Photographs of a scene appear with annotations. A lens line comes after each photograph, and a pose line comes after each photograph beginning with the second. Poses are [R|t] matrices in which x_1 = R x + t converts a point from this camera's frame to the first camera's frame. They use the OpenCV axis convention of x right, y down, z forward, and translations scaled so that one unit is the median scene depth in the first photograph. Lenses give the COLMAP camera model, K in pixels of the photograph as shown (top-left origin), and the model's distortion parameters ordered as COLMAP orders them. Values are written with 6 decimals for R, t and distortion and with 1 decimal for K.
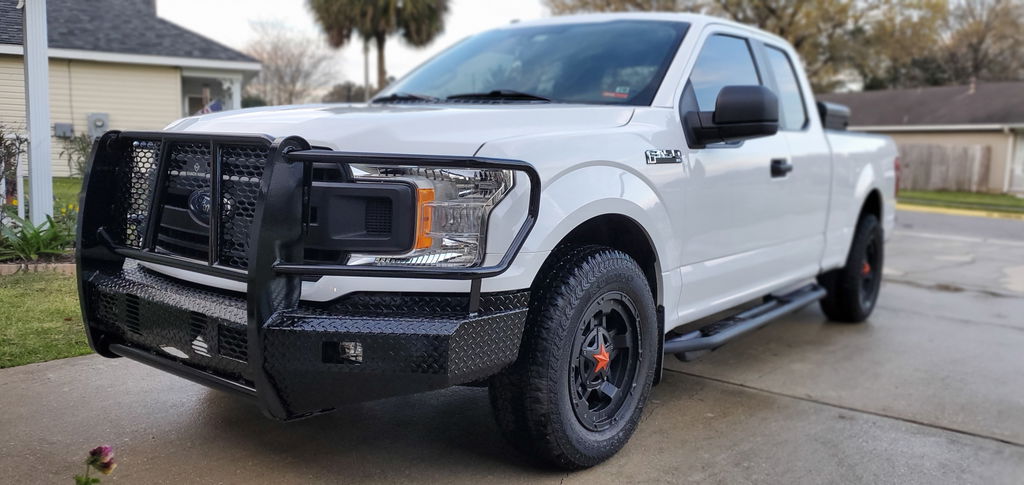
lens RADIAL K [[815.0, 0, 512.0], [0, 815.0, 242.5], [0, 0, 1]] dist [0.036618, 0.001026]
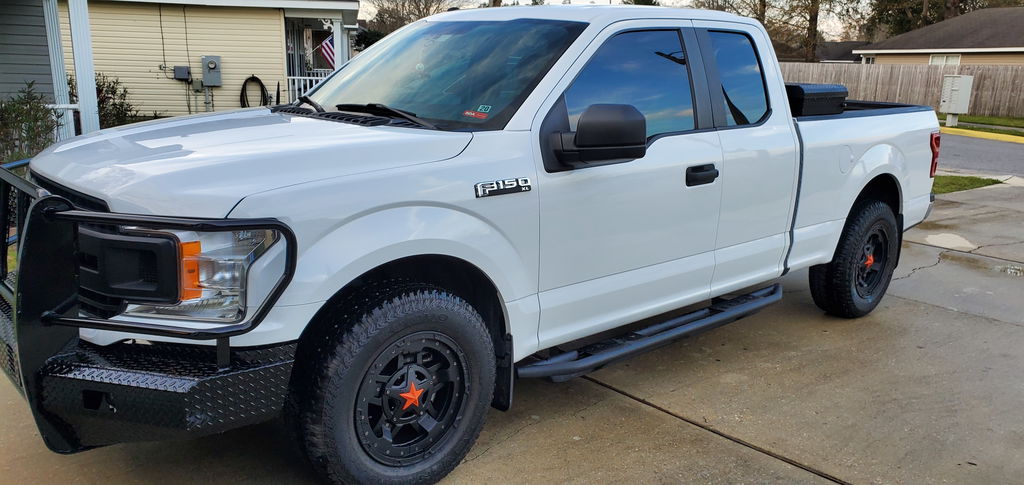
lens RADIAL K [[815.1, 0, 511.4], [0, 815.1, 260.9], [0, 0, 1]] dist [0.030431, -0.002423]
pose [[0.983521, 0.033328, -0.177696, 0.390947], [-0.011934, 0.992686, 0.120133, -0.141597], [0.180400, -0.116033, 0.976725, 0.050549]]
